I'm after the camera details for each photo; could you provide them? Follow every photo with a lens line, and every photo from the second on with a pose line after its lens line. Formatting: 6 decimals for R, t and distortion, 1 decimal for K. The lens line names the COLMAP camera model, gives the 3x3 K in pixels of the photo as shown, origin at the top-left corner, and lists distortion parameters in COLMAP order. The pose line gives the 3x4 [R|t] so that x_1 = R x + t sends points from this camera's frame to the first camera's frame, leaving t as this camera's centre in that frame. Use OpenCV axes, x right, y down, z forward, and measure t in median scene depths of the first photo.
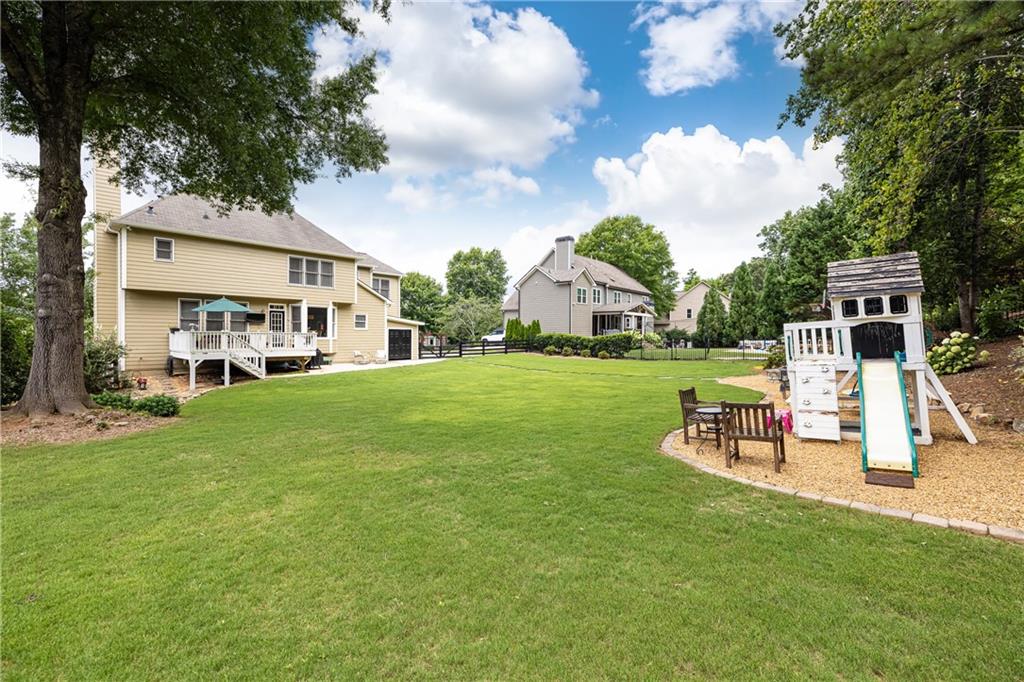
lens RADIAL K [[434.6, 0, 510.6], [0, 434.6, 343.5], [0, 0, 1]] dist [0.002827, 0.000014]
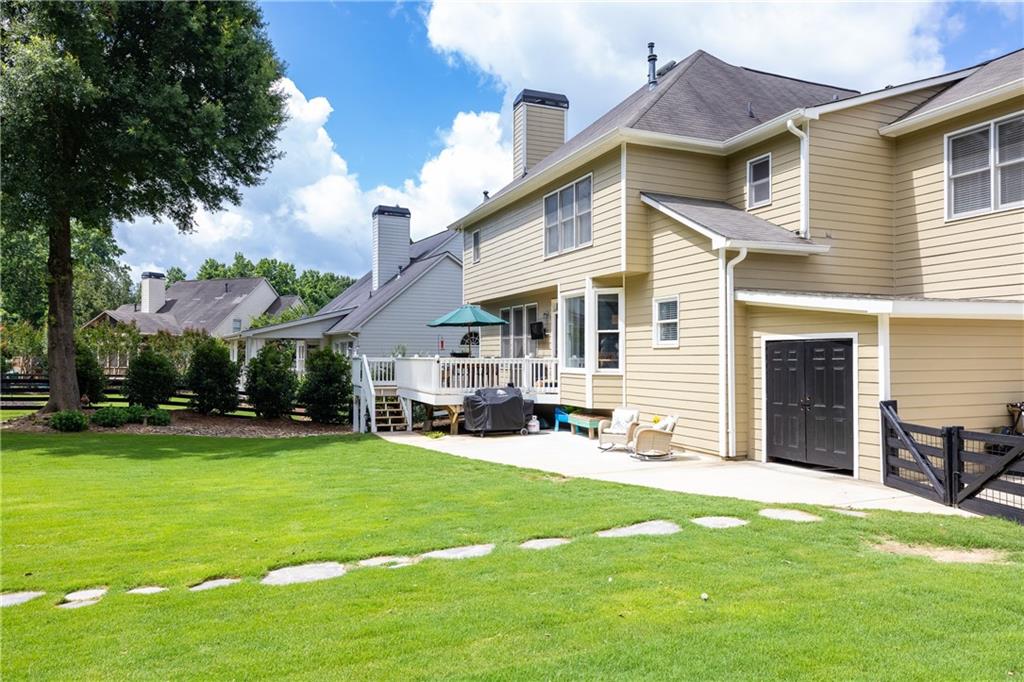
lens RADIAL K [[686.7, 0, 507.3], [0, 686.7, 345.2], [0, 0, 1]] dist [-0.001010, -0.000230]
pose [[-0.399482, -0.025526, -0.916386, 0.188234], [-0.025254, 0.999539, -0.016833, -0.023024], [0.916393, 0.016418, -0.399943, 1.180258]]
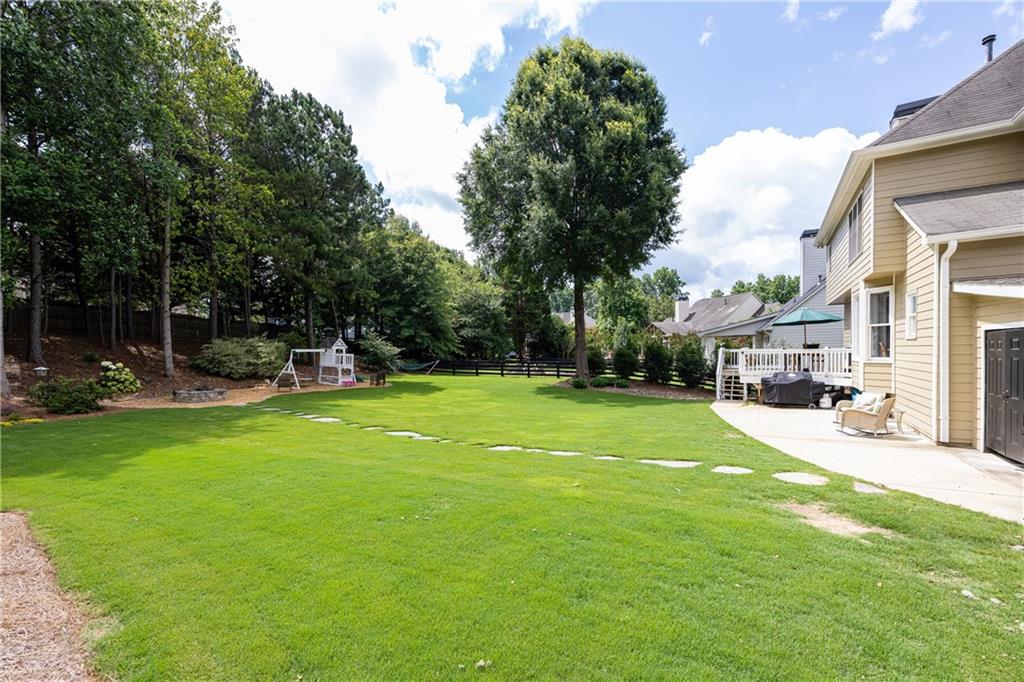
lens RADIAL K [[449.1, 0, 500.1], [0, 449.1, 365.2], [0, 0, 1]] dist [0.000968, -0.000044]
pose [[-0.975915, 0.017484, -0.217451, 0.070453], [0.006585, 0.998690, 0.050745, -0.032811], [0.218054, 0.048091, -0.974751, 1.385148]]
